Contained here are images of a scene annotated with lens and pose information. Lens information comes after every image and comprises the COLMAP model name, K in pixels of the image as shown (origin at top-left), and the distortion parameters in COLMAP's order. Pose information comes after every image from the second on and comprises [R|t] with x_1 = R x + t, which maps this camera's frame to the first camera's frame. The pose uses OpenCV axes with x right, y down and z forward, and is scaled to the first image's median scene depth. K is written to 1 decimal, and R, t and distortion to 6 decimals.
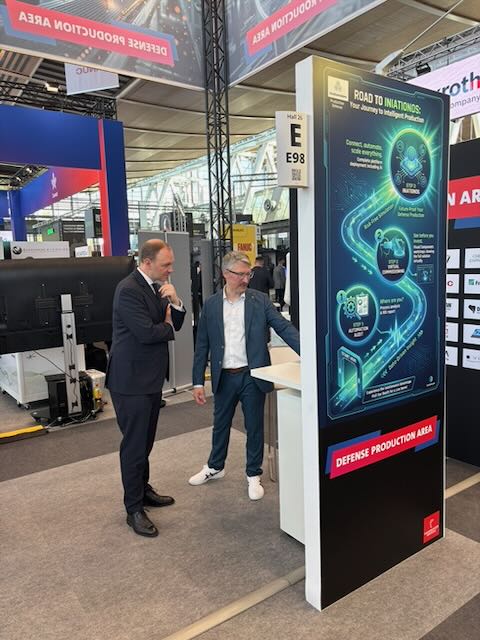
lens RADIAL K [[483.1, 0, 239.4], [0, 483.1, 316.5], [0, 0, 1]] dist [0.016263, -0.000856]
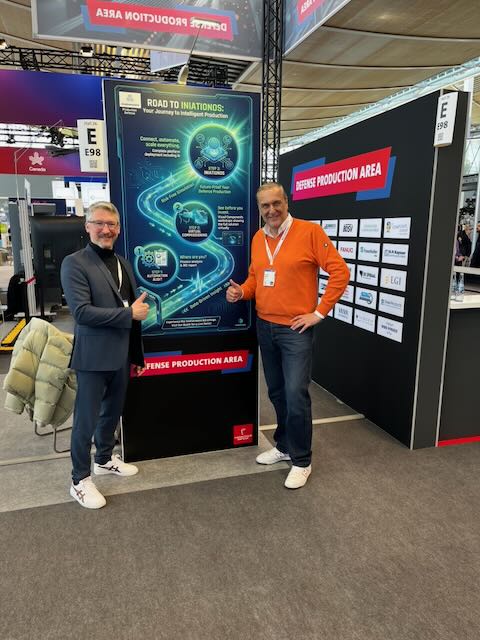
lens RADIAL K [[477.9, 0, 239.7], [0, 477.9, 325.5], [0, 0, 1]] dist [0.020653, -0.026783]
pose [[0.947960, 0.101303, -0.301842, 0.864827], [-0.070441, 0.991269, 0.111462, -0.001064], [0.310498, -0.084399, 0.946820, -0.233641]]
